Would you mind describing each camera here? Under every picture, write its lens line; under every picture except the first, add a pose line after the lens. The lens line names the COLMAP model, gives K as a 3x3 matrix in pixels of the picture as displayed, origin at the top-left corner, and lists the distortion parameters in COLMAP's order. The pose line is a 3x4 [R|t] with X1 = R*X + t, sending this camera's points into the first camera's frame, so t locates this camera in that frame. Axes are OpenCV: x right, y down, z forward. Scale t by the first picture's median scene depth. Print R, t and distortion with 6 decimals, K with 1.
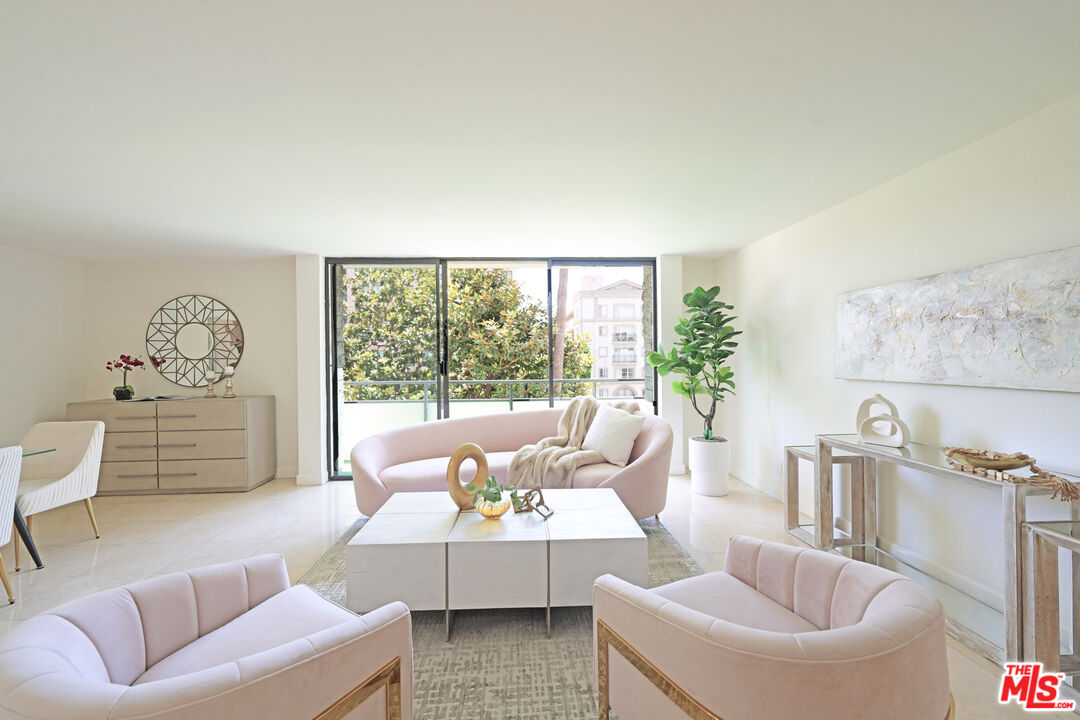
lens RADIAL K [[423.8, 0, 539.5], [0, 423.8, 359.6], [0, 0, 1]] dist [-0.001691, -0.000007]
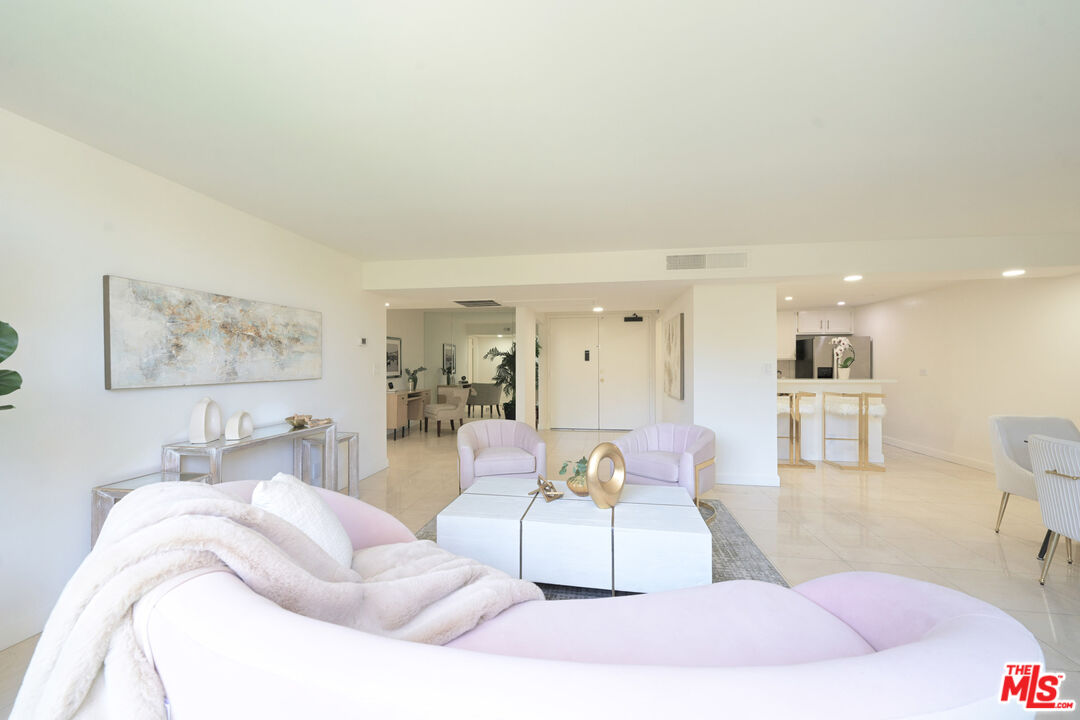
lens RADIAL K [[423.8, 0, 537.8], [0, 423.8, 361.1], [0, 0, 1]] dist [-0.001691, -0.000007]
pose [[-0.975888, 0.008298, 0.218115, -0.235487], [0.007540, 0.999962, -0.004307, 0.004351], [-0.218142, -0.002559, -0.975914, 1.998815]]
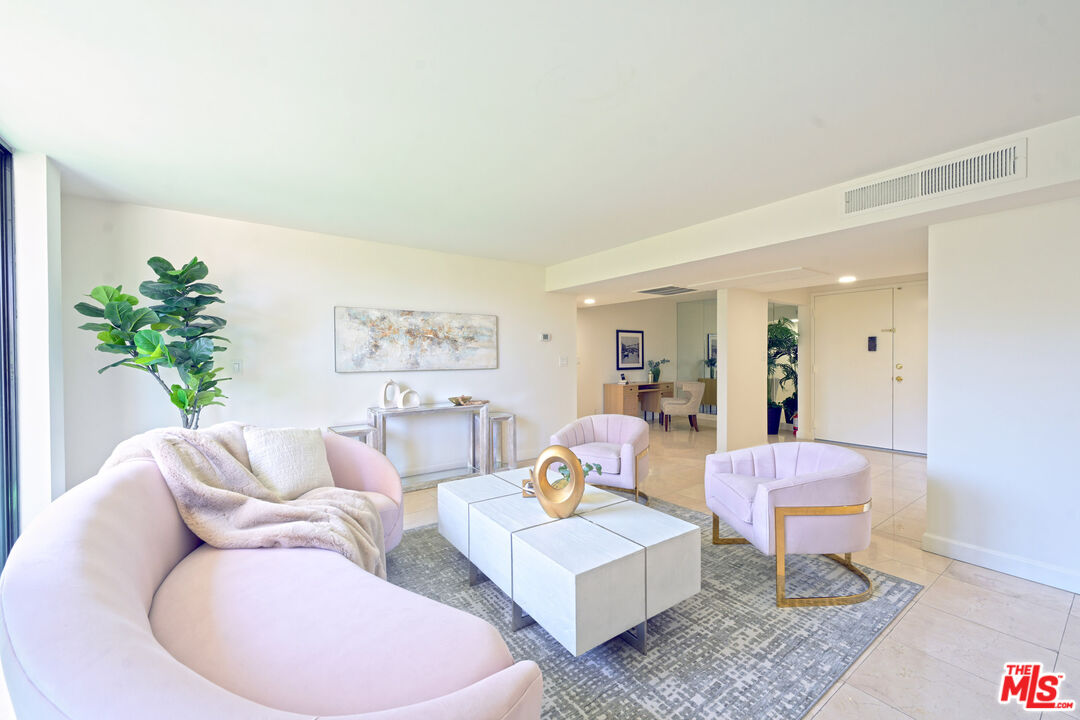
lens RADIAL K [[423.8, 0, 542.7], [0, 423.8, 358.3], [0, 0, 1]] dist [-0.001691, -0.000007]
pose [[-0.540338, 0.004286, 0.841437, -0.909443], [0.010646, 0.999942, 0.001744, 0.008062], [-0.841381, 0.009900, -0.540352, 1.497623]]
